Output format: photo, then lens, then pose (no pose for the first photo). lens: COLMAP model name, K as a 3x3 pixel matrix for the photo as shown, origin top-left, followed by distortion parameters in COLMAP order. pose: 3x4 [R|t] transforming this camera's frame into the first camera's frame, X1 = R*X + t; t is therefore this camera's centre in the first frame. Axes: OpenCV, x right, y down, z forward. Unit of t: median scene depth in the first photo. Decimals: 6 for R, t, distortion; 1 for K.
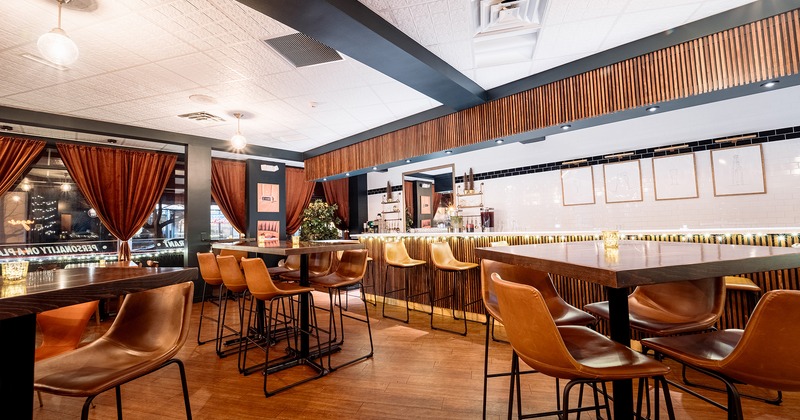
lens RADIAL K [[329.6, 0, 400.0], [0, 329.6, 210.0], [0, 0, 1]] dist [0.001086, 0.000056]
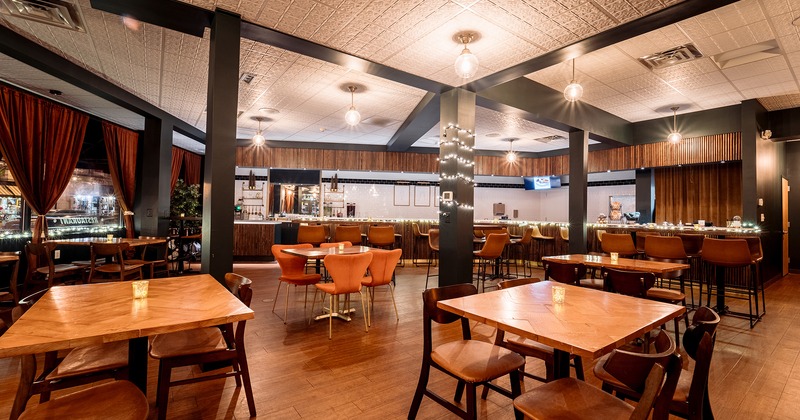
lens RADIAL K [[329.6, 0, 400.0], [0, 329.6, 210.0], [0, 0, 1]] dist [0.001086, 0.000056]
pose [[0.651227, 0.055249, 0.756869, -0.728830], [-0.078729, 0.996883, -0.005029, 0.016378], [-0.754788, -0.056312, 0.653547, -0.170402]]
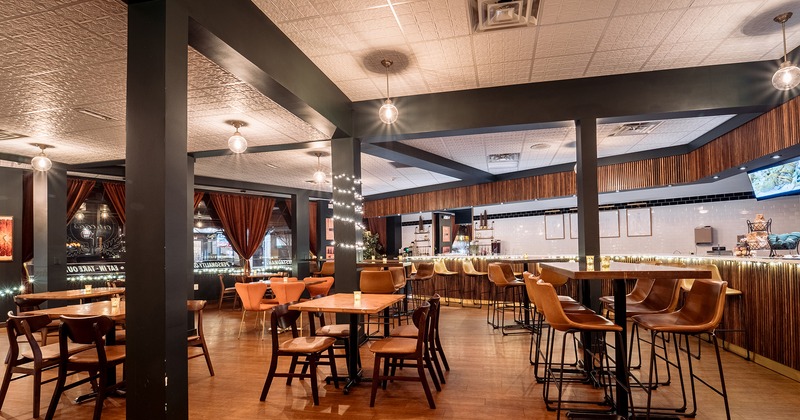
lens RADIAL K [[390.6, 0, 413.6], [0, 390.6, 240.5], [0, 0, 1]] dist [-0.001554, -0.000080]
pose [[0.999340, 0.016203, 0.032526, -0.143919], [-0.016796, 0.999696, 0.018023, -0.026466], [-0.032224, -0.018557, 0.999308, -0.662693]]
